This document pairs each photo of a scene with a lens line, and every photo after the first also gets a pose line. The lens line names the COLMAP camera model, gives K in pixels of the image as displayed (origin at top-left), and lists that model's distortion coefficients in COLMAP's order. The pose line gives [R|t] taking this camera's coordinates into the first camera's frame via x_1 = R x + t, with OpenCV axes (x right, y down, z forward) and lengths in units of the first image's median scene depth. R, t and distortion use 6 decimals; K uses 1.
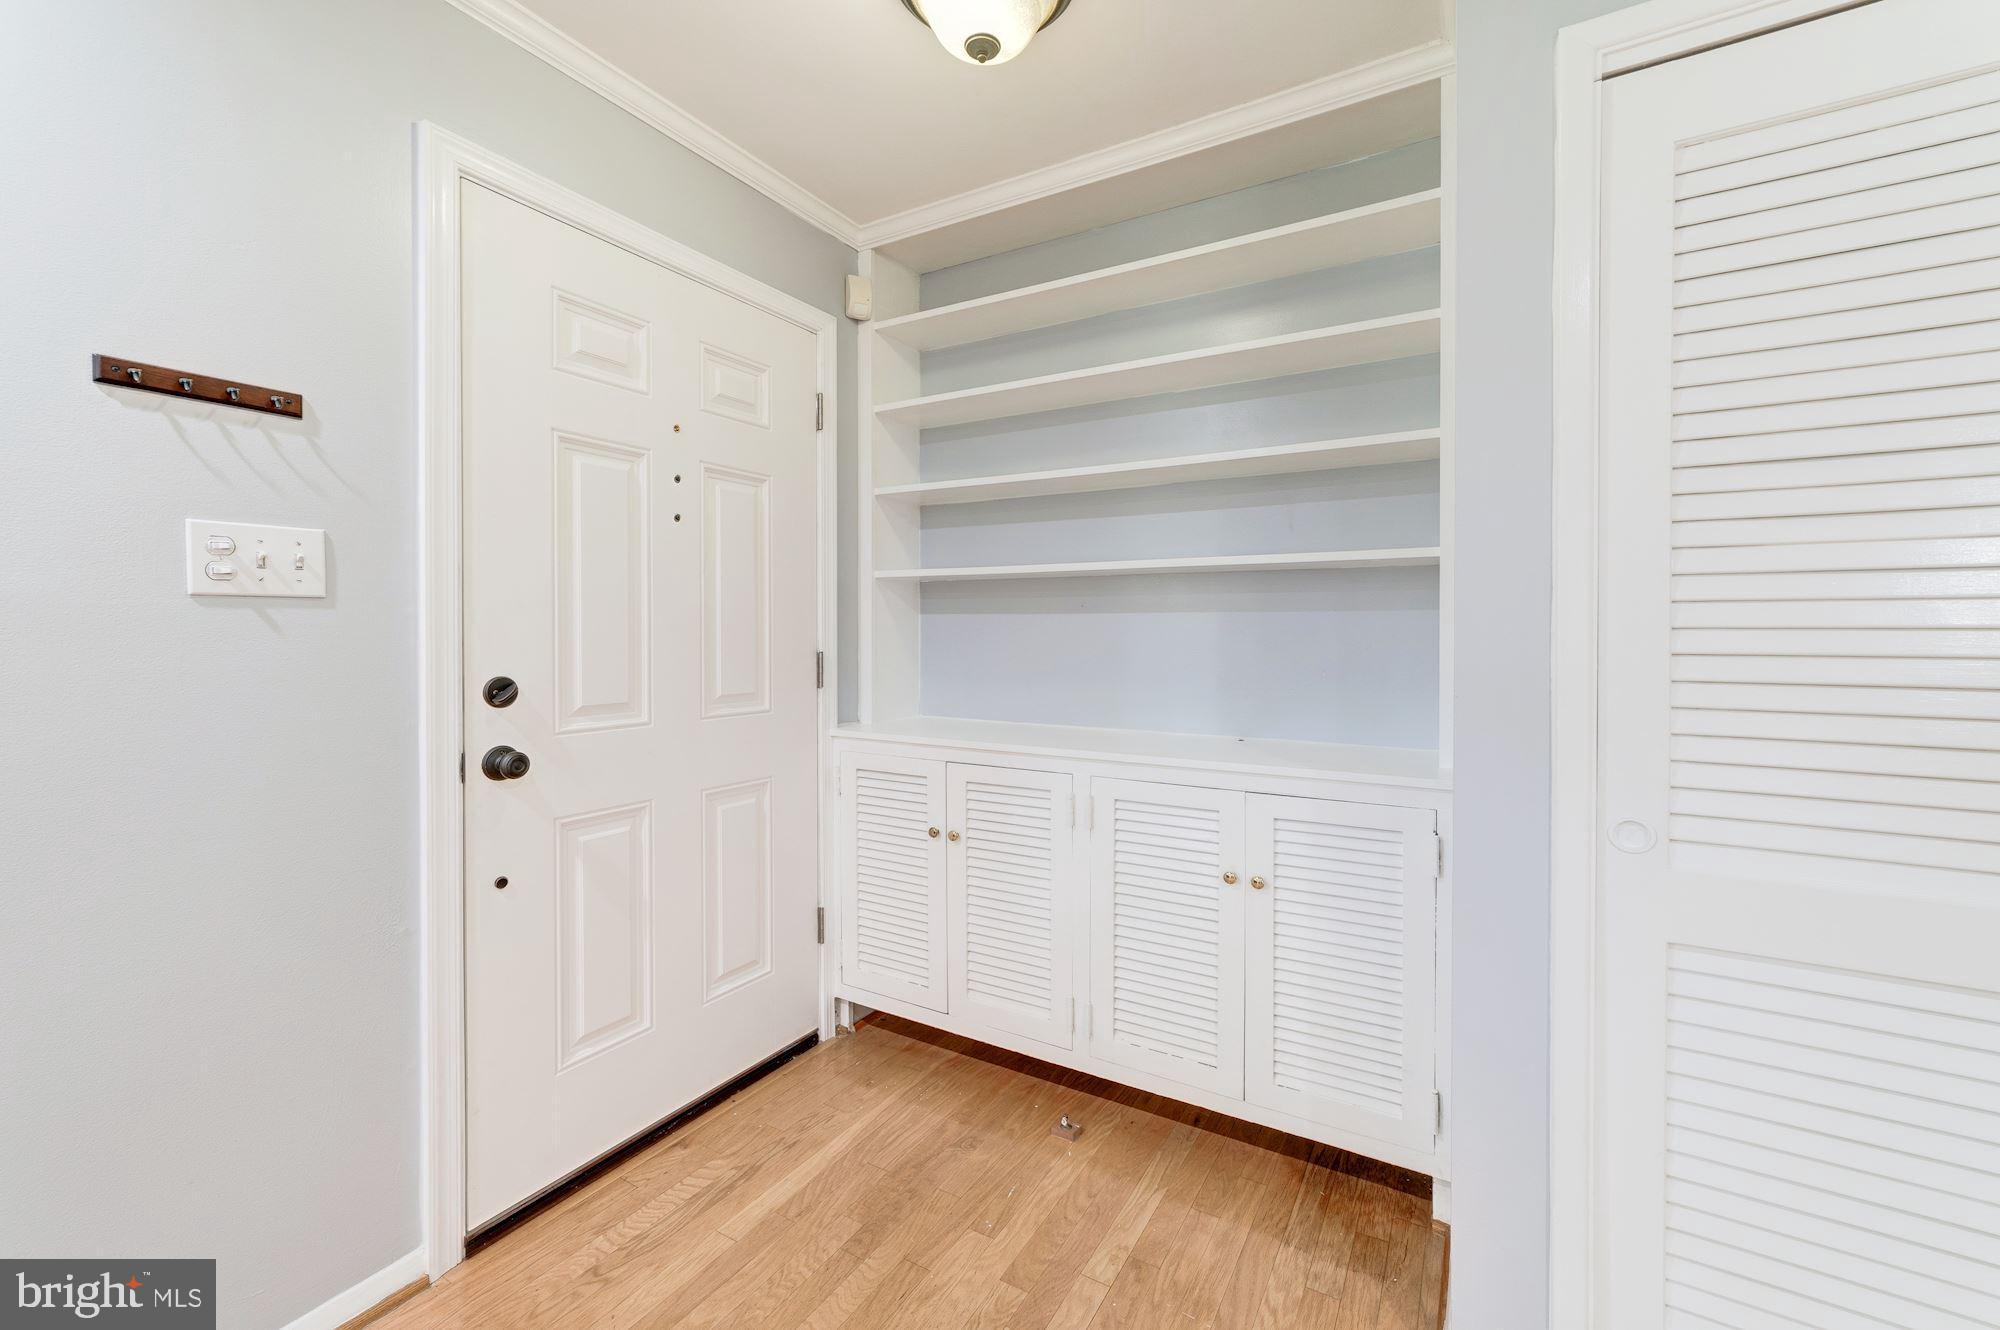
lens RADIAL K [[788.6, 0, 1007.4], [0, 788.6, 634.9], [0, 0, 1]] dist [0.000513, 0.000220]
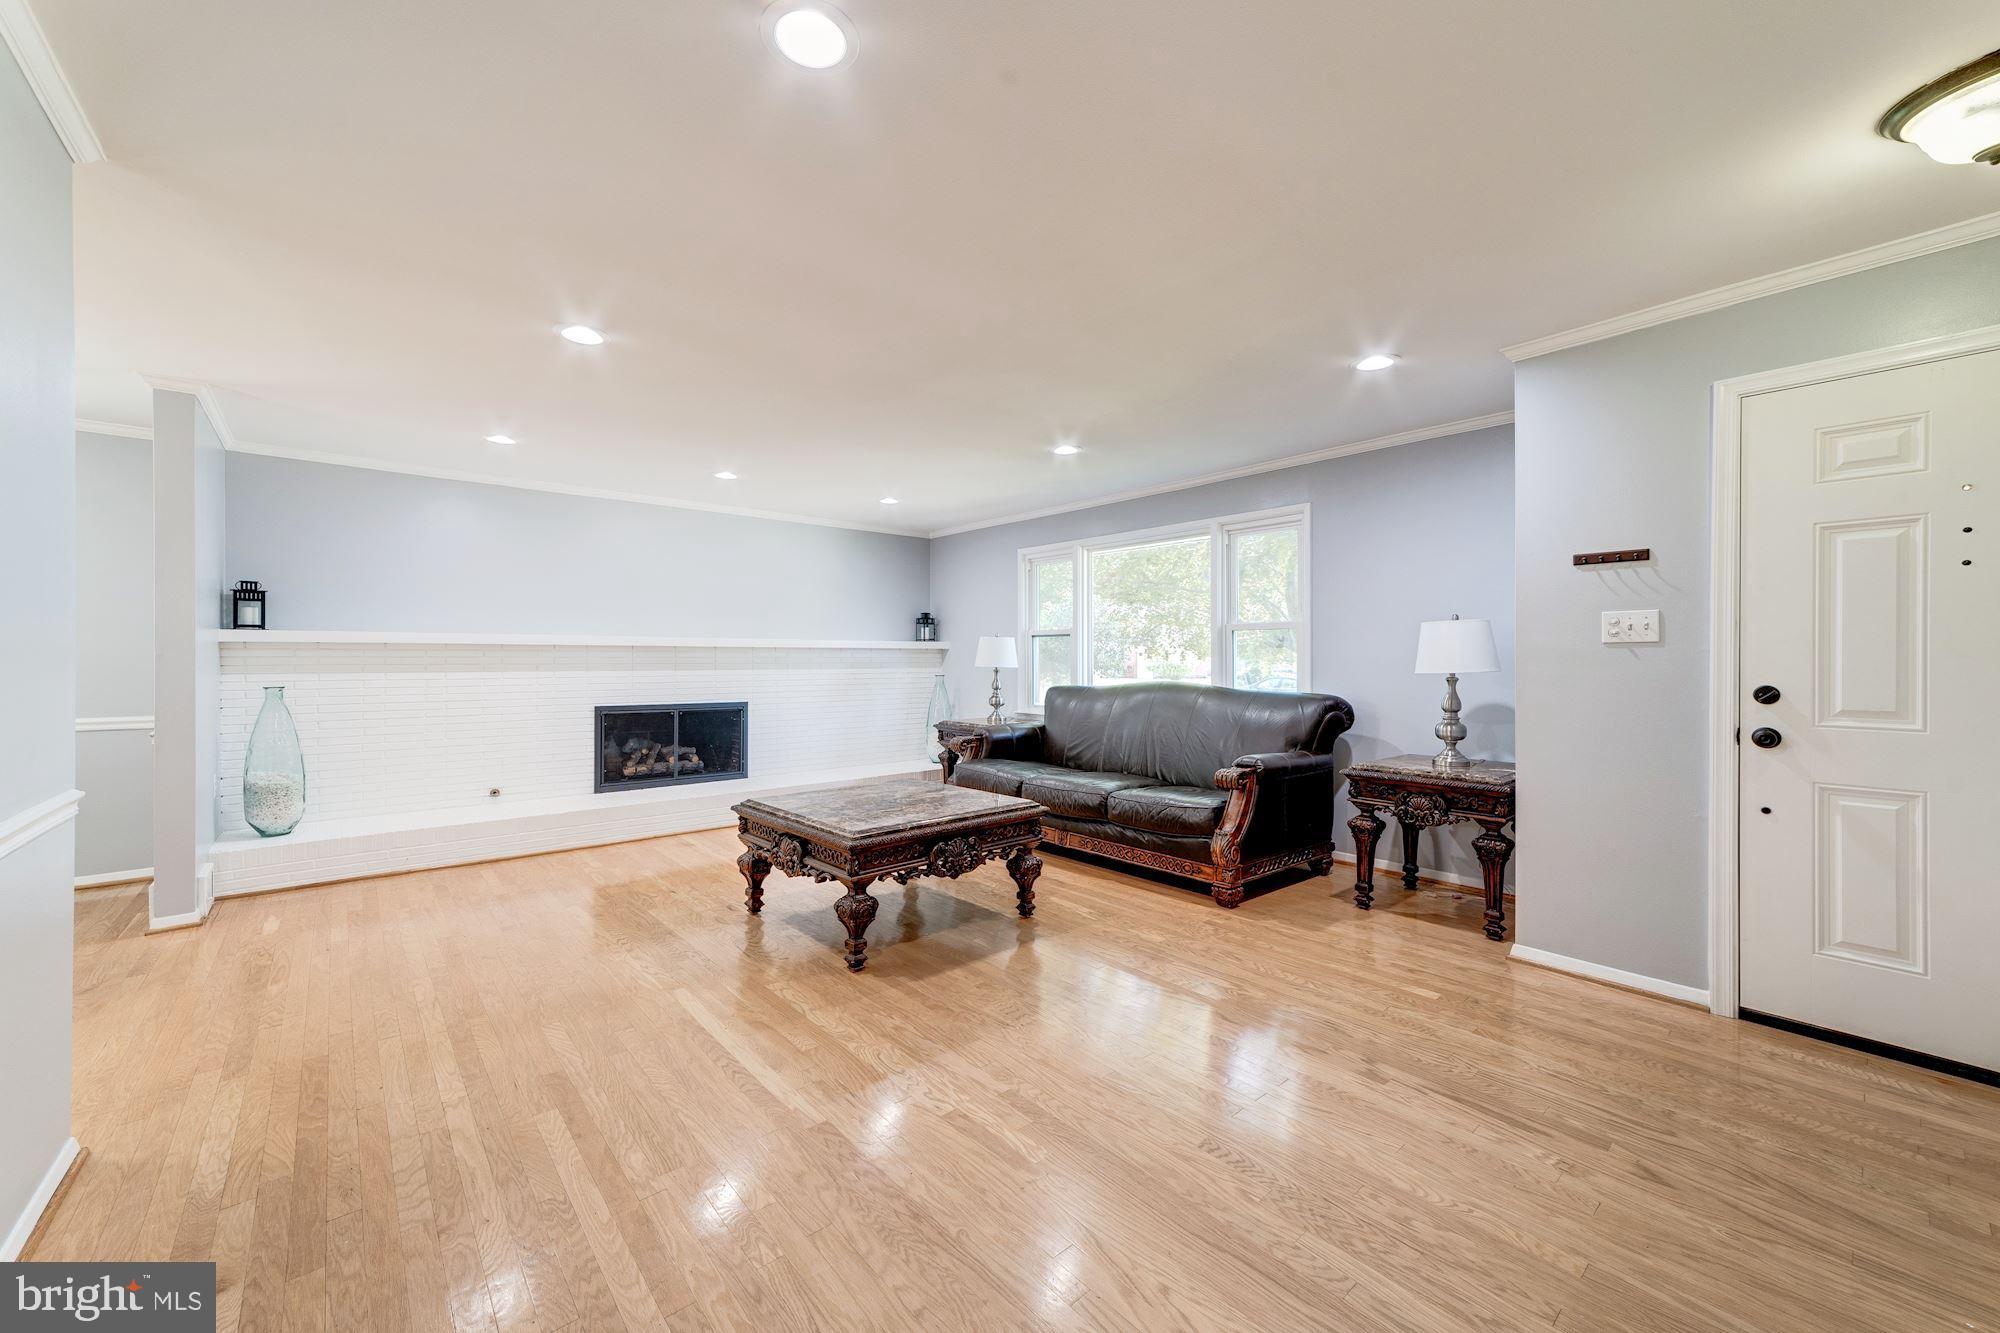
lens RADIAL K [[788.6, 0, 998.6], [0, 788.6, 665.8], [0, 0, 1]] dist [0.000513, 0.000220]
pose [[-0.320430, -0.003742, -0.947265, 1.516324], [-0.012736, 0.999919, 0.000358, 0.033874], [0.947187, 0.012178, -0.320451, 0.008157]]
